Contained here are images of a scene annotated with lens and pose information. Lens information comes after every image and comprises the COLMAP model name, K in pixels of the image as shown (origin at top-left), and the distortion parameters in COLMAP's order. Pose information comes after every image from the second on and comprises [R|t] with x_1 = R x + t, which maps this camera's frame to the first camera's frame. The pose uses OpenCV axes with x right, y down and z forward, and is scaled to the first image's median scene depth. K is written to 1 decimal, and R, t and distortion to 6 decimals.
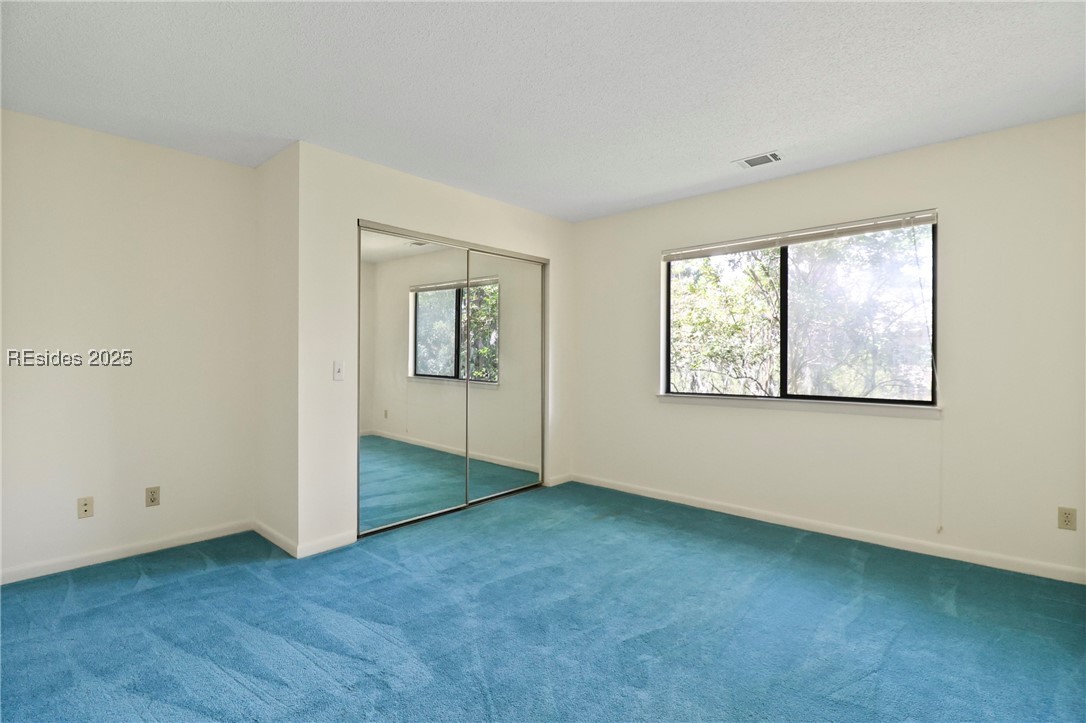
lens RADIAL K [[506.4, 0, 538.2], [0, 506.4, 356.6], [0, 0, 1]] dist [0.003362, -0.015244]
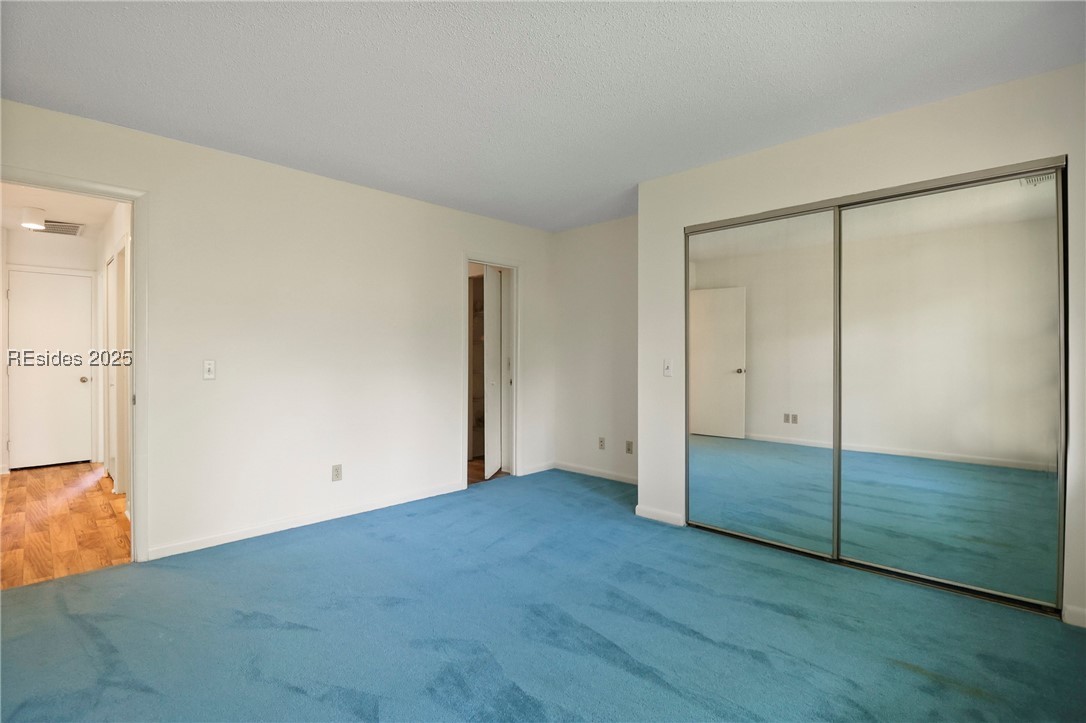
lens RADIAL K [[506.4, 0, 538.2], [0, 506.4, 356.6], [0, 0, 1]] dist [0.003362, -0.015244]
pose [[-0.024399, 0.001278, -0.999701, 0.799116], [-0.002360, 0.999996, 0.001336, 0.002402], [0.999700, 0.002392, -0.024396, 0.785662]]
